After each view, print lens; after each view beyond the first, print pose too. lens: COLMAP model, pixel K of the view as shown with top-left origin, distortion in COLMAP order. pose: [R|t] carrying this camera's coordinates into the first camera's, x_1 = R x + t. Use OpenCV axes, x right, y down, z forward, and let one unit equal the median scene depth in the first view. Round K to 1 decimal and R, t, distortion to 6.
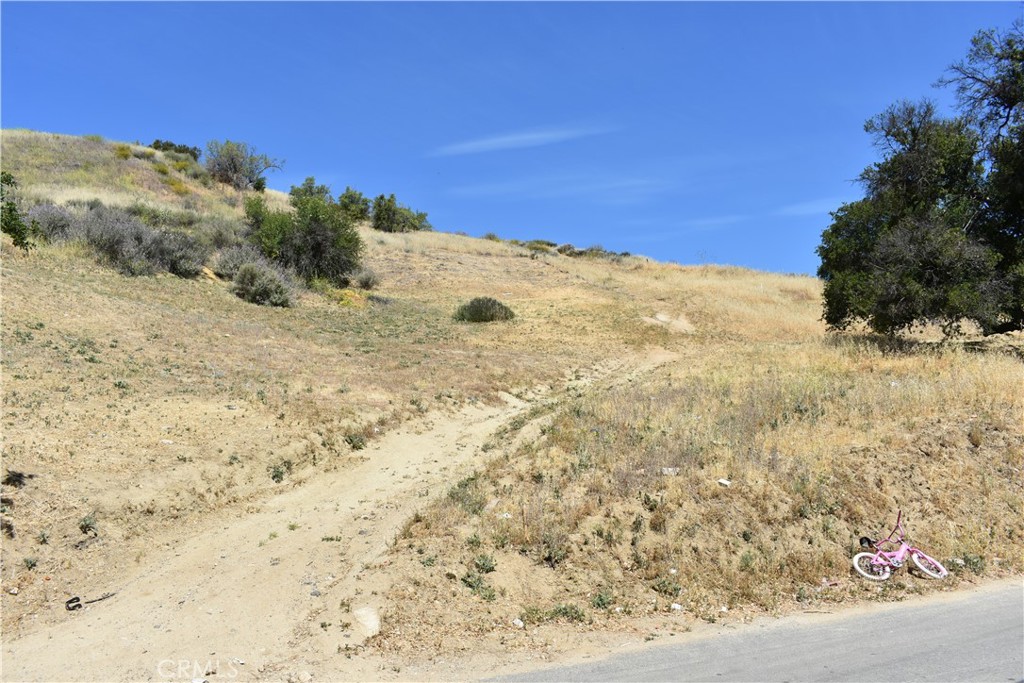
lens RADIAL K [[878.5, 0, 516.6], [0, 878.5, 351.0], [0, 0, 1]] dist [-0.040695, 0.012135]
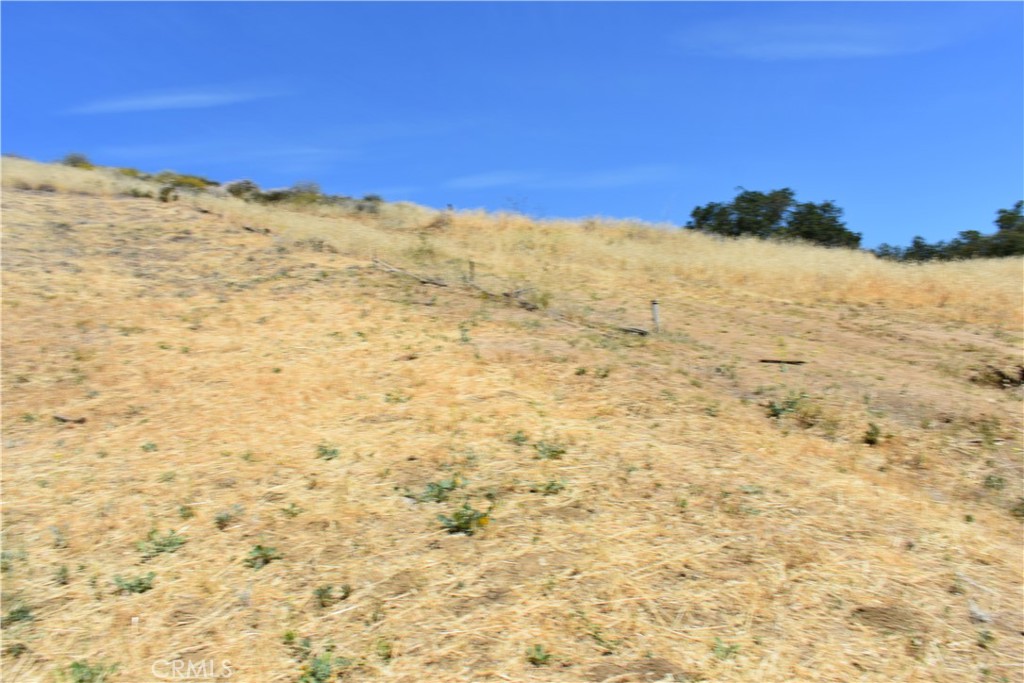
lens RADIAL K [[860.5, 0, 512.0], [0, 860.5, 341.5], [0, 0, 1]] dist [-0.038690, 0.003452]
pose [[0.929111, -0.037878, 0.367855, 0.019270], [0.028666, 0.999124, 0.030475, -0.046871], [-0.368688, -0.017770, 0.929383, 0.562657]]
